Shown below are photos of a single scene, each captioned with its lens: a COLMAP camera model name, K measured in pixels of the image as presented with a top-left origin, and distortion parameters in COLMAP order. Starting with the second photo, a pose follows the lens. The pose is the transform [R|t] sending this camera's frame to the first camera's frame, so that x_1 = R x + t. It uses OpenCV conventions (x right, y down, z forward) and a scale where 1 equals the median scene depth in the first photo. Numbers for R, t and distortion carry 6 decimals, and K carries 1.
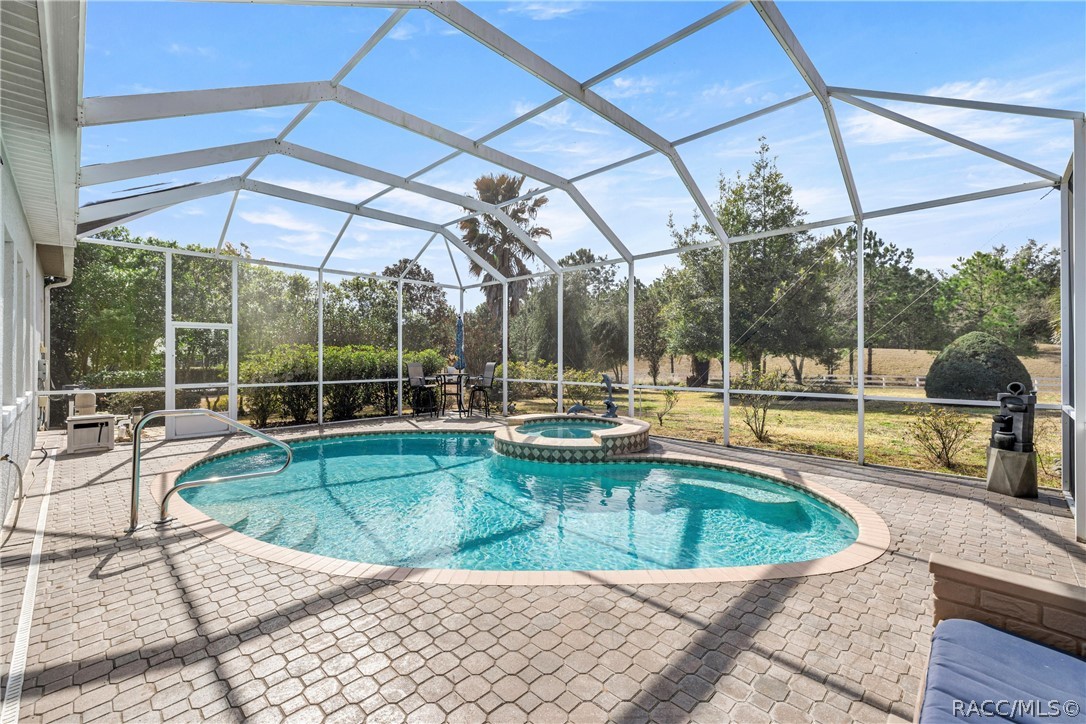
lens RADIAL K [[461.7, 0, 543.0], [0, 461.7, 362.0], [0, 0, 1]] dist [0.002563, 0.000343]
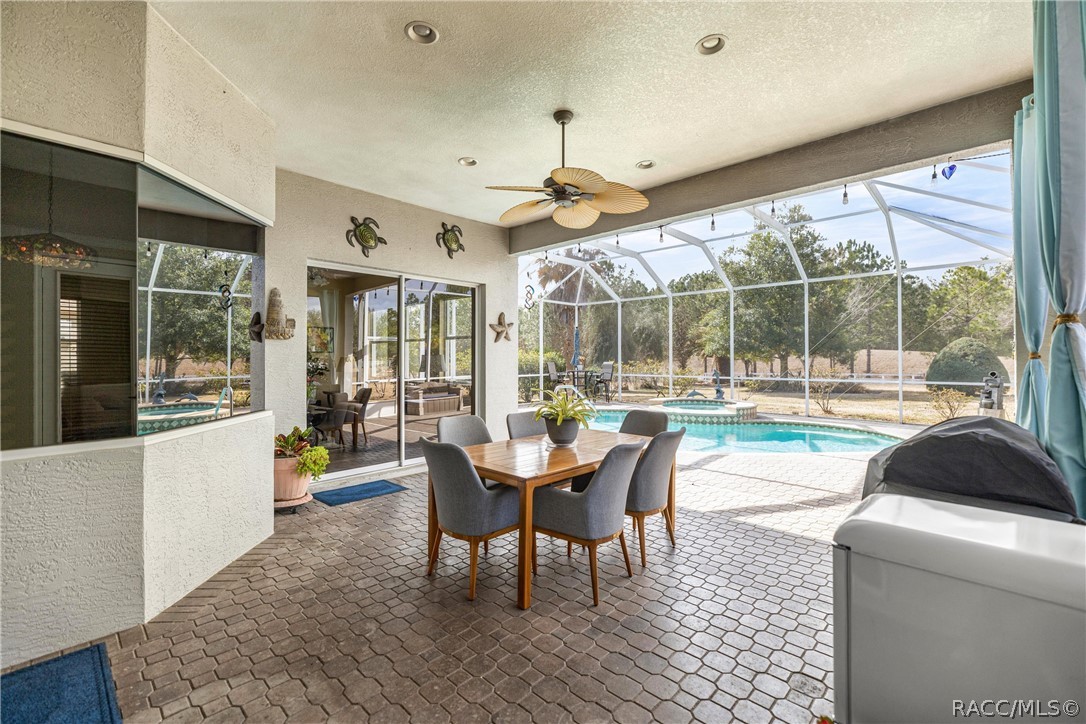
lens RADIAL K [[457.1, 0, 543.0], [0, 457.1, 362.0], [0, 0, 1]] dist [0.002734, -0.000042]
pose [[0.999918, -0.001463, 0.012698, -0.233265], [0.001486, 0.999997, -0.001811, 0.002260], [-0.012696, 0.001830, 0.999918, -0.235190]]
